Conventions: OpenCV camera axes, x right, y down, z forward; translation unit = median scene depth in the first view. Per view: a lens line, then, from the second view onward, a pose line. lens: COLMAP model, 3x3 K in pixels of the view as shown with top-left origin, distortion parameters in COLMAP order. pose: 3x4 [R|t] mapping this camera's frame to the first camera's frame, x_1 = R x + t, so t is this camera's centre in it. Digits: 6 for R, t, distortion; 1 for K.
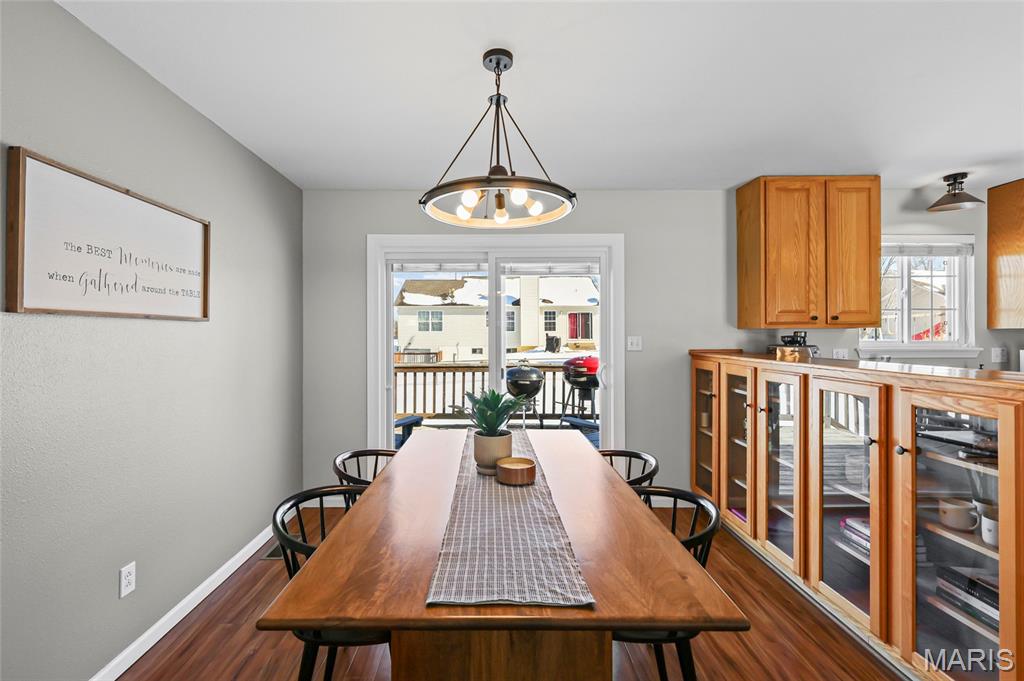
lens RADIAL K [[444.1, 0, 490.5], [0, 444.1, 333.0], [0, 0, 1]] dist [0.002673, -0.000406]
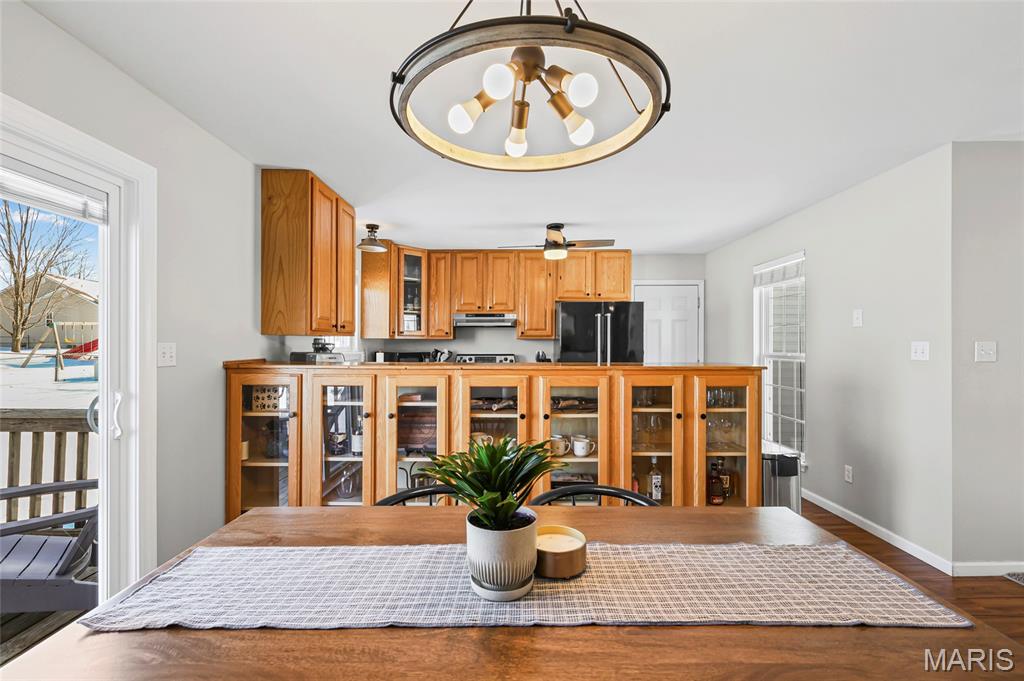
lens RADIAL K [[444.1, 0, 512.3], [0, 444.1, 345.1], [0, 0, 1]] dist [0.002673, -0.000406]
pose [[-0.009101, -0.003998, 0.999951, -0.349740], [-0.003569, 0.999986, 0.003965, 0.006247], [-0.999952, -0.003533, -0.009115, 0.641025]]
